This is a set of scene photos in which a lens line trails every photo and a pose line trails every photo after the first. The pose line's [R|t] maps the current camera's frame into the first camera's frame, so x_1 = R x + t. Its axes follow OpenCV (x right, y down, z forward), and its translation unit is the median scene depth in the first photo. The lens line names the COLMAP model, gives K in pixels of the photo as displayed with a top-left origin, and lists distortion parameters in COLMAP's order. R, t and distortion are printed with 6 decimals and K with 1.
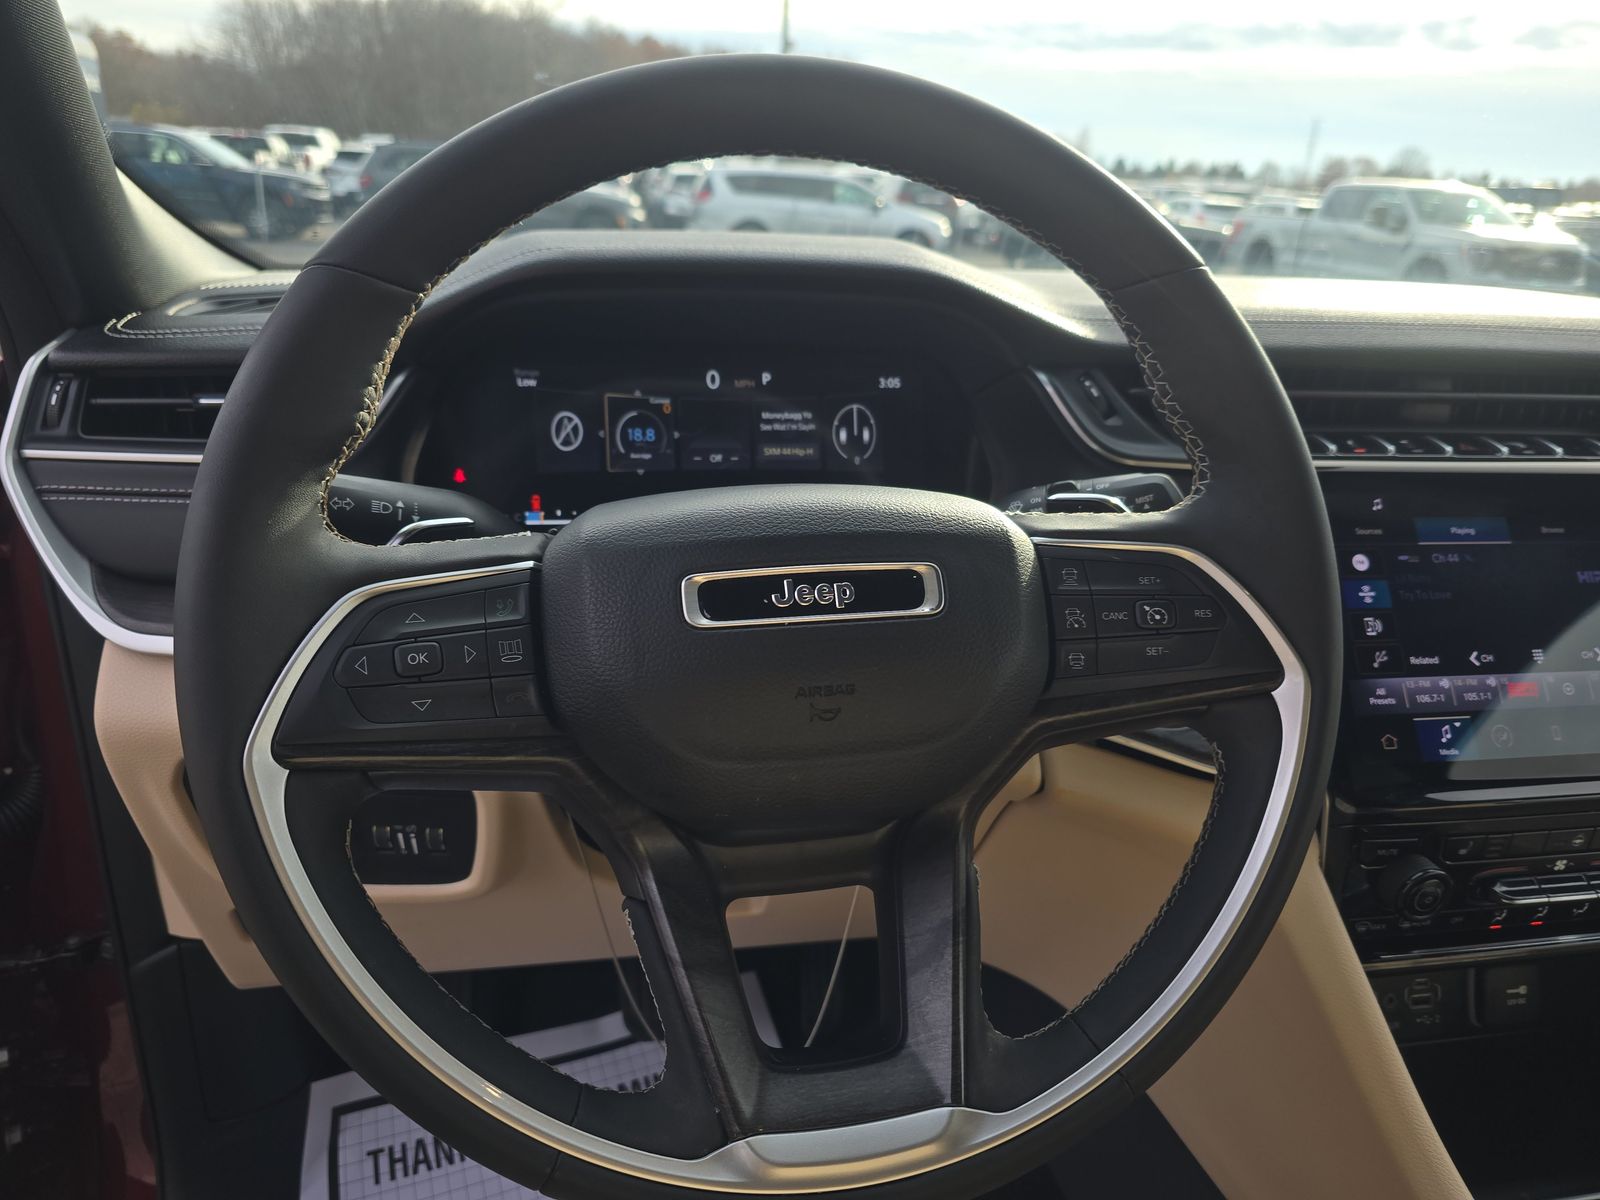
lens RADIAL K [[1073.6, 0, 791.0], [0, 1073.6, 613.2], [0, 0, 1]] dist [0.059720, -0.046049]
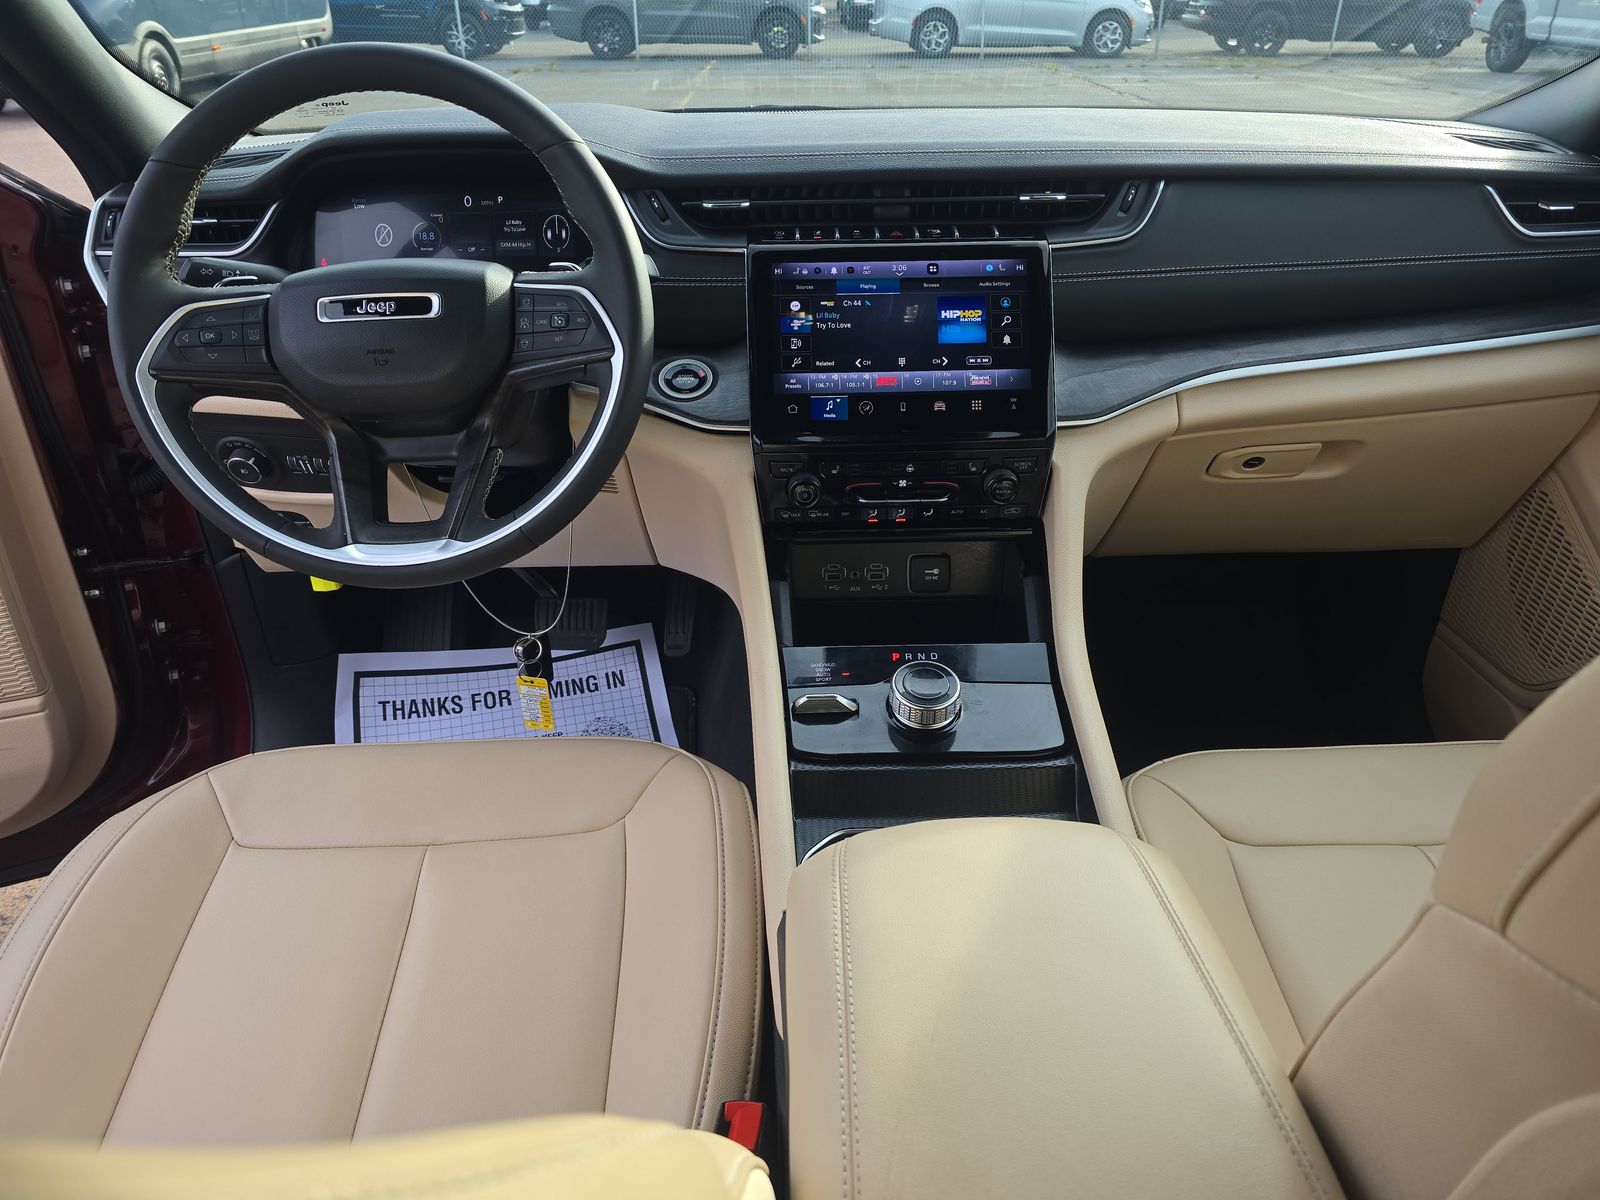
lens RADIAL K [[1073.6, 0, 812.1], [0, 1073.6, 605.4], [0, 0, 1]] dist [0.059720, -0.046049]
pose [[0.985025, 0.031684, -0.169475, 0.865437], [-0.004606, 0.987455, 0.157836, 0.153711], [0.172349, -0.154692, 0.972813, -0.736874]]
